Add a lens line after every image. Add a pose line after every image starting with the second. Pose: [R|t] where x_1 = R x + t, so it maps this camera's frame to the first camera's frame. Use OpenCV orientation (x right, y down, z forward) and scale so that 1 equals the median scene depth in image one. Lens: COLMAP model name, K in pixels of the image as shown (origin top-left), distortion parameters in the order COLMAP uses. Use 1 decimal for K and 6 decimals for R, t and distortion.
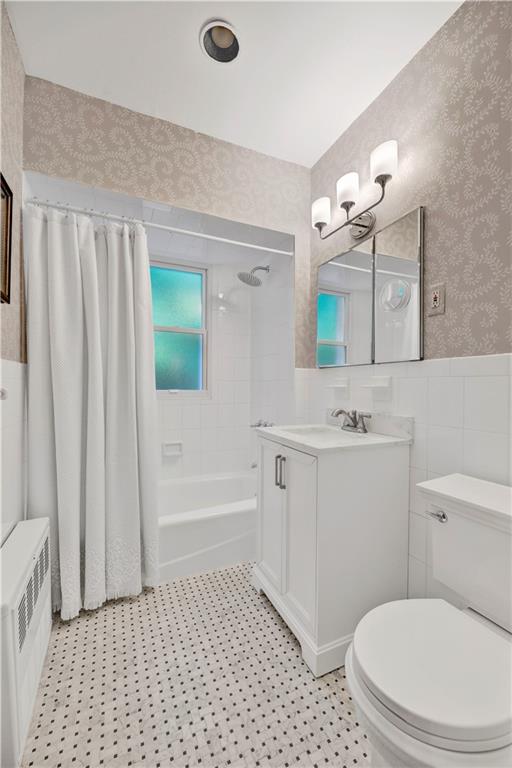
lens RADIAL K [[313.5, 0, 259.1], [0, 313.5, 390.3], [0, 0, 1]] dist [0.000018, -0.004003]
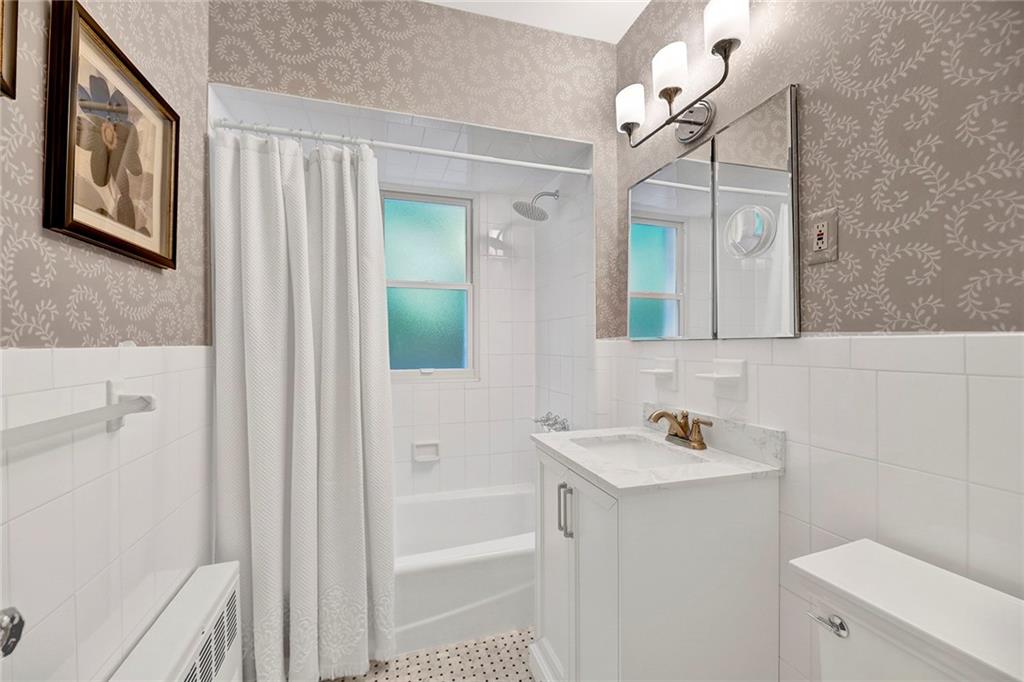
lens RADIAL K [[418.0, 0, 511.9], [0, 418.0, 344.2], [0, 0, 1]] dist [0.000018, -0.004003]
pose [[0.991704, -0.008851, -0.128237, 0.066204], [0.006825, 0.999845, -0.016230, -0.063360], [0.128360, 0.015220, 0.991611, 0.115158]]
